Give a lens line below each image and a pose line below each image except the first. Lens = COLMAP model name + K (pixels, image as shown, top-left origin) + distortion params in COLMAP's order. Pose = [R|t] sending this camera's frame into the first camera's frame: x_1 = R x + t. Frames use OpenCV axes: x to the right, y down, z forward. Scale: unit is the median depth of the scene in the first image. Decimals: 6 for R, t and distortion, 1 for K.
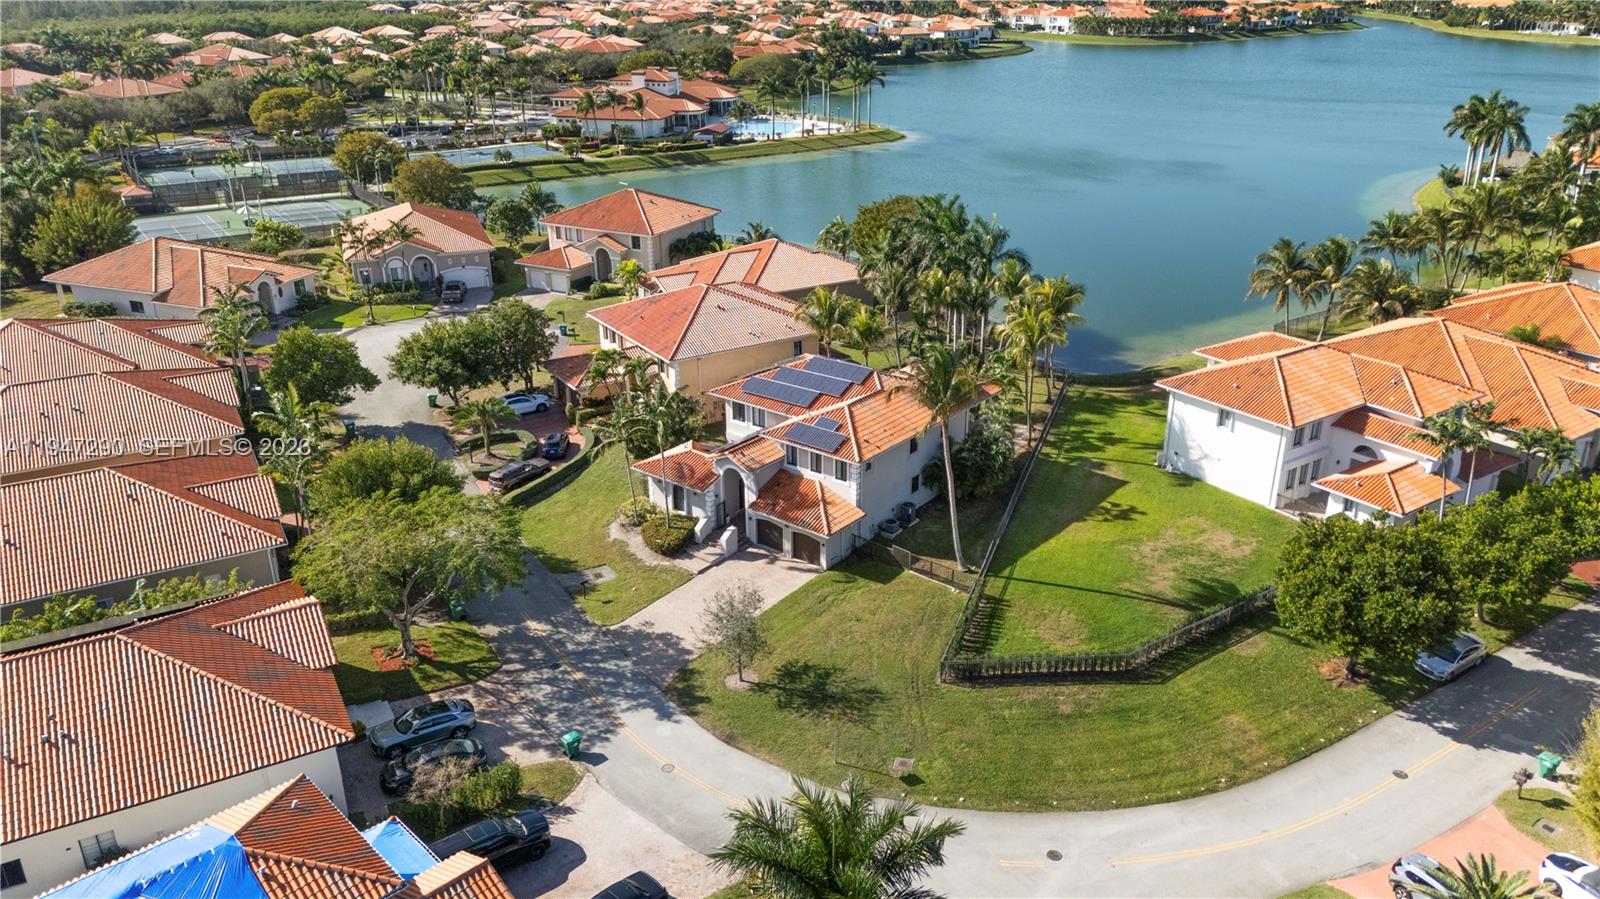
lens RADIAL K [[1172.4, 0, 807.3], [0, 1172.4, 449.8], [0, 0, 1]] dist [0.085201, -0.078246]
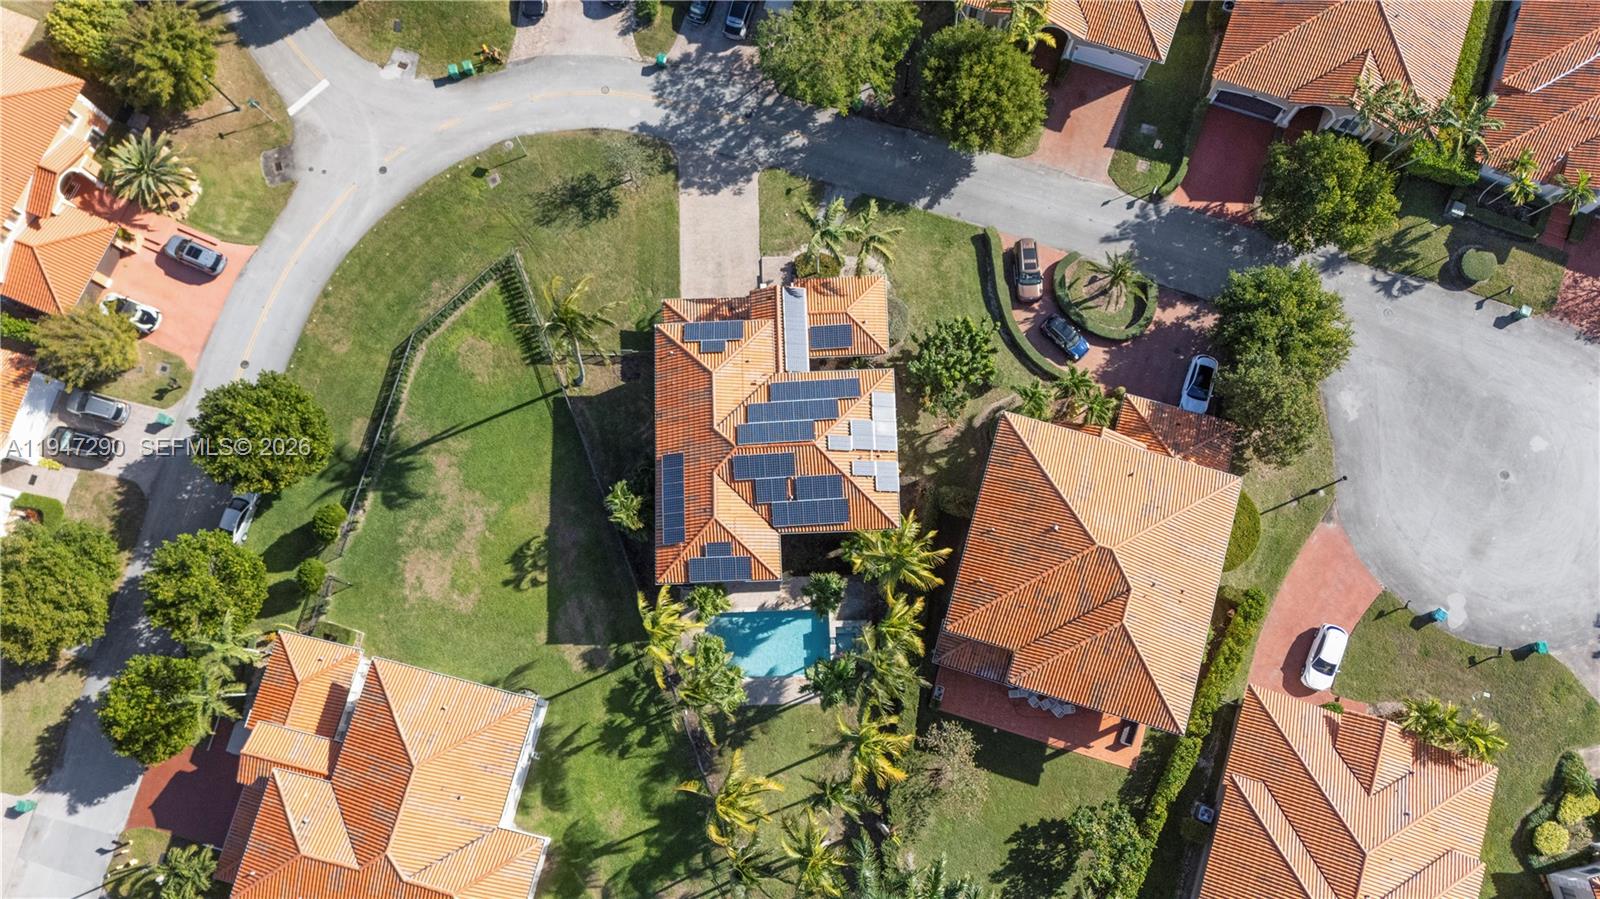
lens RADIAL K [[1172.4, 0, 807.3], [0, 1172.4, 449.8], [0, 0, 1]] dist [0.085201, -0.078246]
pose [[-0.758376, 0.641587, -0.115036, 0.072958], [-0.237516, -0.107656, 0.965400, -0.587357], [0.607003, 0.759458, 0.234031, 0.473169]]
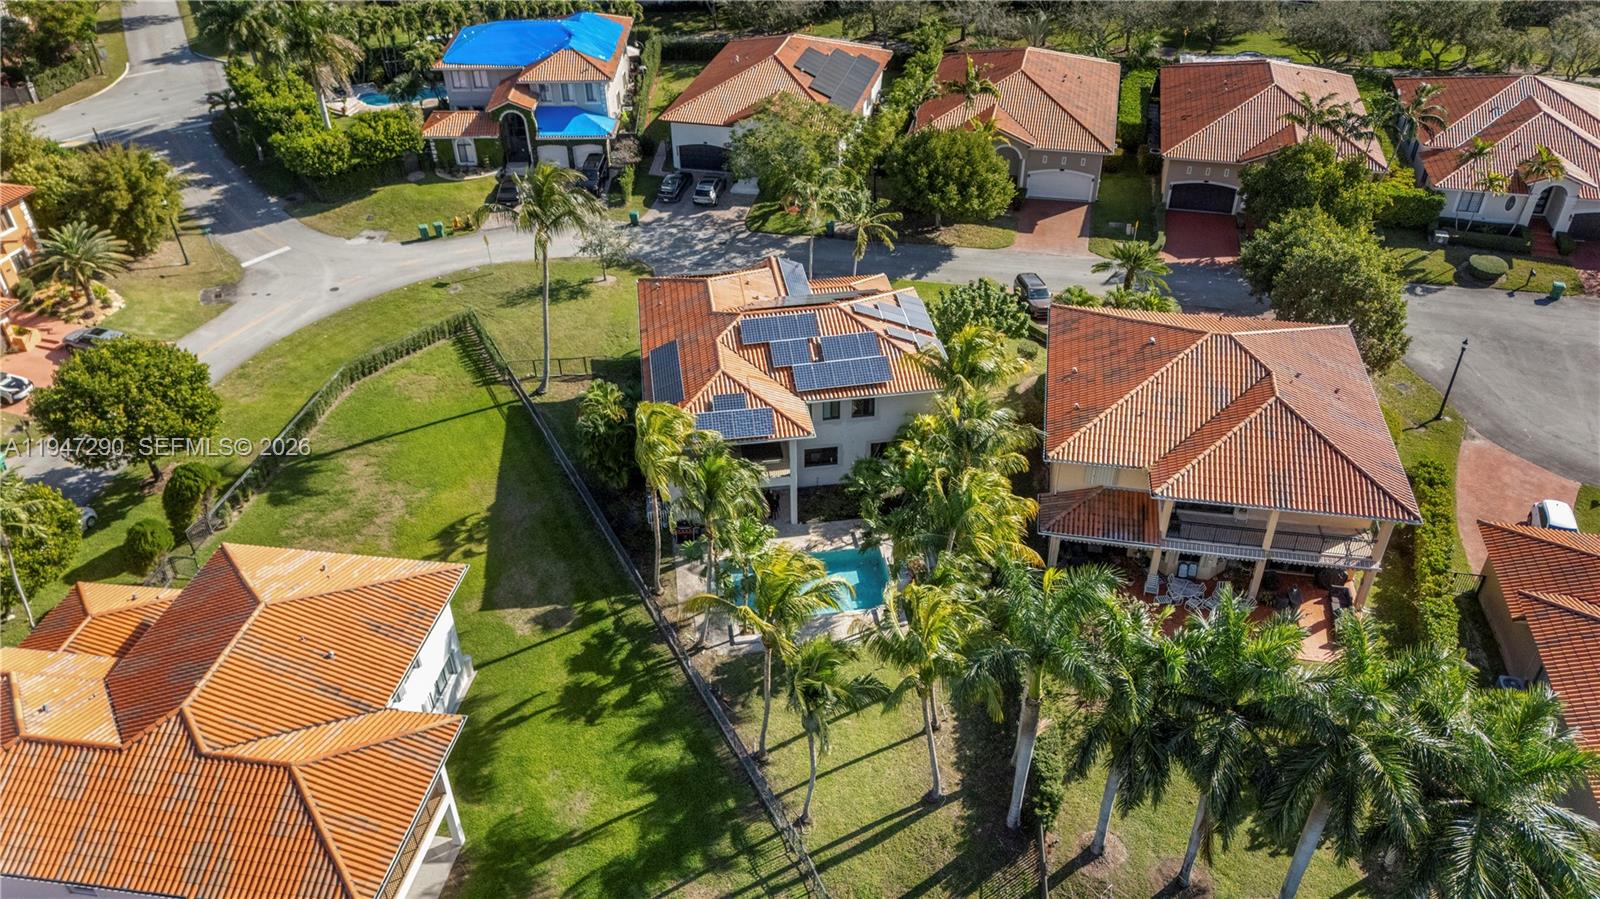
lens RADIAL K [[1172.4, 0, 807.3], [0, 1172.4, 449.8], [0, 0, 1]] dist [0.085201, -0.078246]
pose [[-0.682318, 0.436149, -0.586700, 0.307558], [-0.275898, 0.589564, 0.759141, -0.363005], [0.676996, 0.679844, -0.281937, 0.763996]]
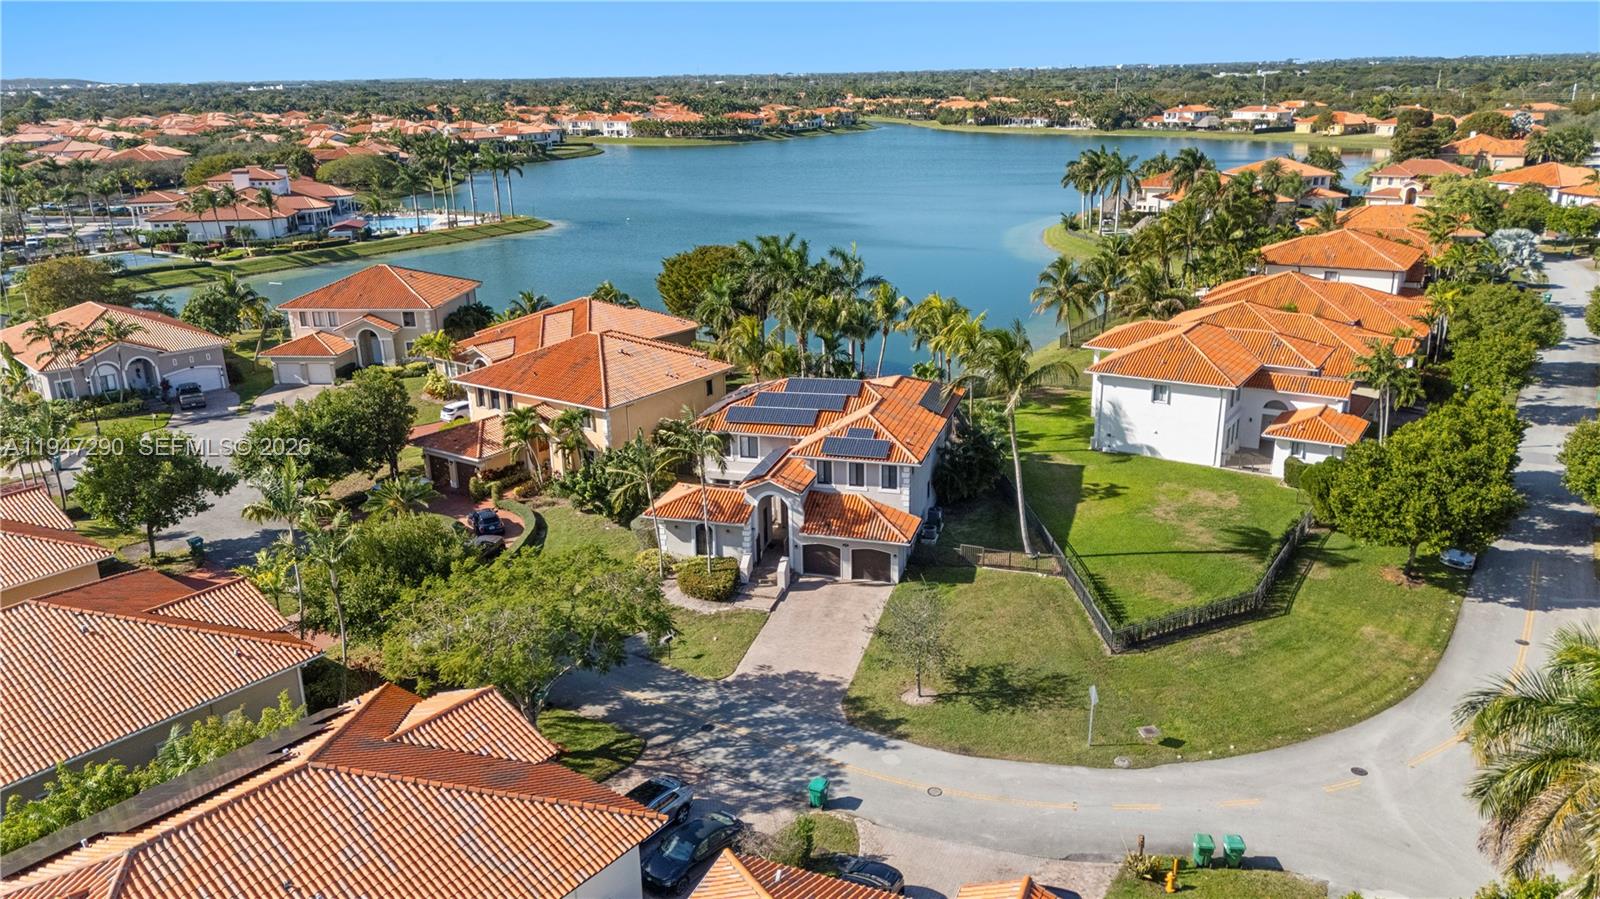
lens RADIAL K [[1174.3, 0, 799.7], [0, 1174.3, 460.1], [0, 0, 1]] dist [0.042419, -0.006917]
pose [[0.922634, -0.130606, 0.362890, -0.203519], [0.160244, 0.985671, -0.052665, 0.022344], [-0.350812, 0.106742, 0.930342, 0.075179]]
